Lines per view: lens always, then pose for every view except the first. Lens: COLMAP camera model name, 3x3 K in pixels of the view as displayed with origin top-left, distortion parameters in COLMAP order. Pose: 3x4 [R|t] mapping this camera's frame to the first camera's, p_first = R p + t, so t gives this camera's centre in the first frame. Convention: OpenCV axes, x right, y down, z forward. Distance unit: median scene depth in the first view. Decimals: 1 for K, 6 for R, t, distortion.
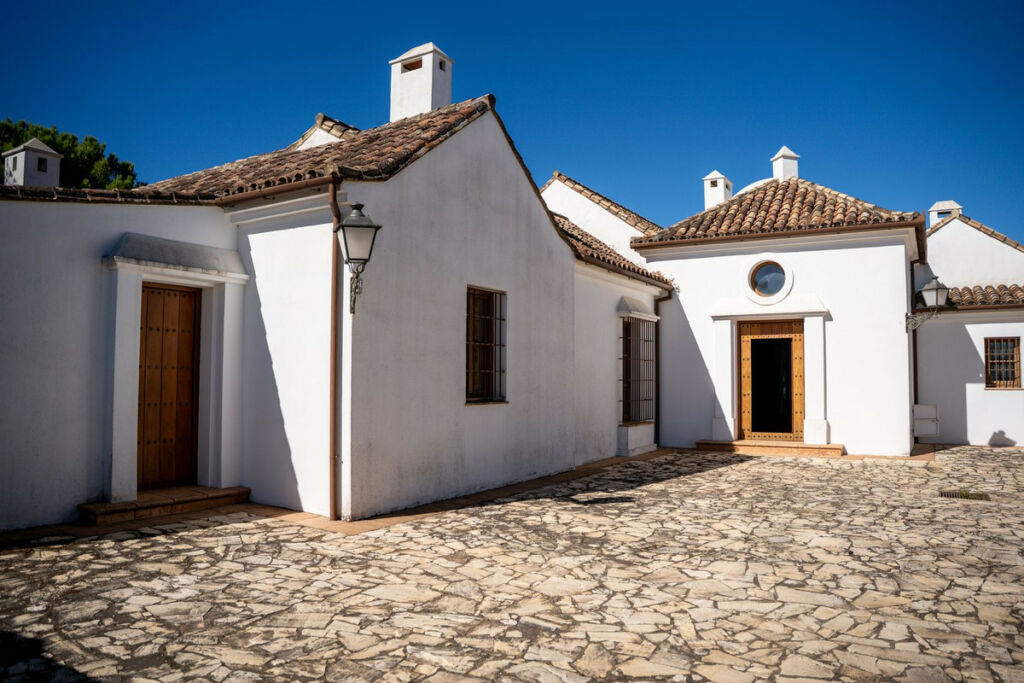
lens RADIAL K [[721.6, 0, 512.0], [0, 721.6, 341.5], [0, 0, 1]] dist [-0.183194, 0.131567]
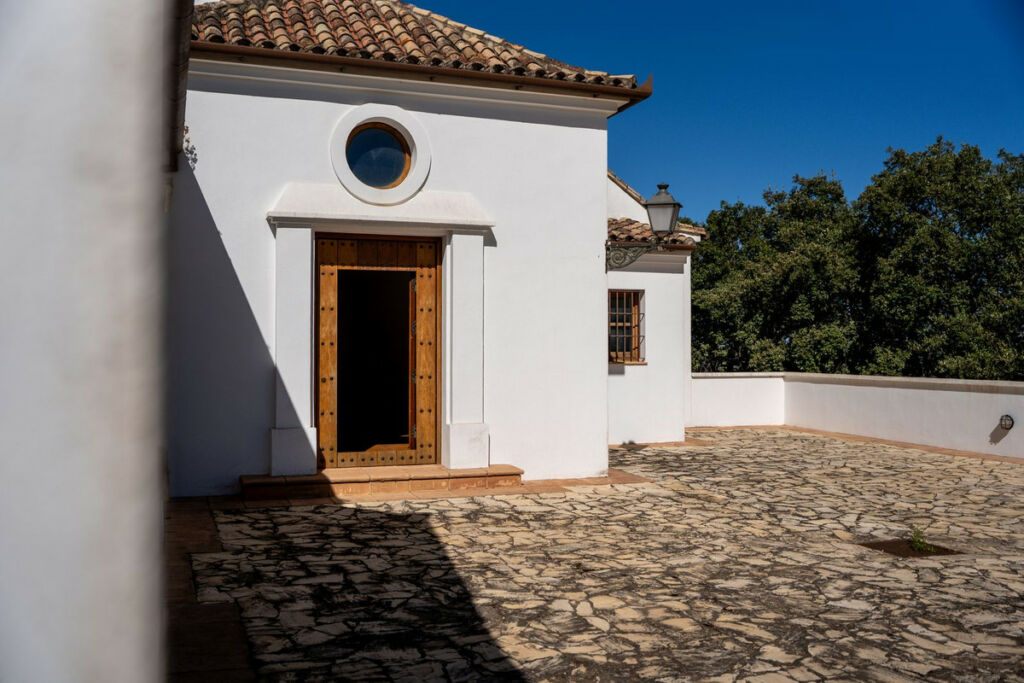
lens RADIAL K [[947.9, 0, 512.0], [0, 947.9, 341.5], [0, 0, 1]] dist [-0.006085, -0.001773]
pose [[0.622577, 0.002244, 0.782555, -0.159027], [-0.040469, 0.998750, 0.029332, 0.030594], [-0.781512, -0.049931, 0.621890, 0.633002]]
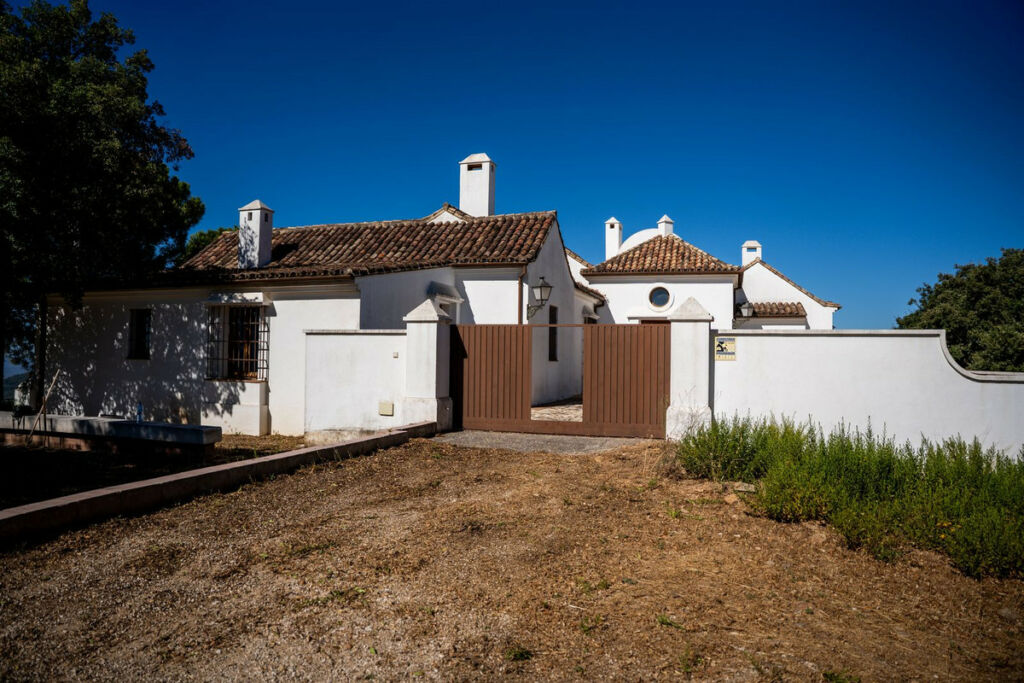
lens RADIAL K [[700.9, 0, 512.0], [0, 700.9, 341.5], [0, 0, 1]] dist [-0.176649, 0.127987]
pose [[0.971142, 0.016051, 0.237962, -0.547643], [-0.023040, 0.999380, 0.026617, -0.019524], [-0.237388, -0.031332, 0.970910, -0.819155]]
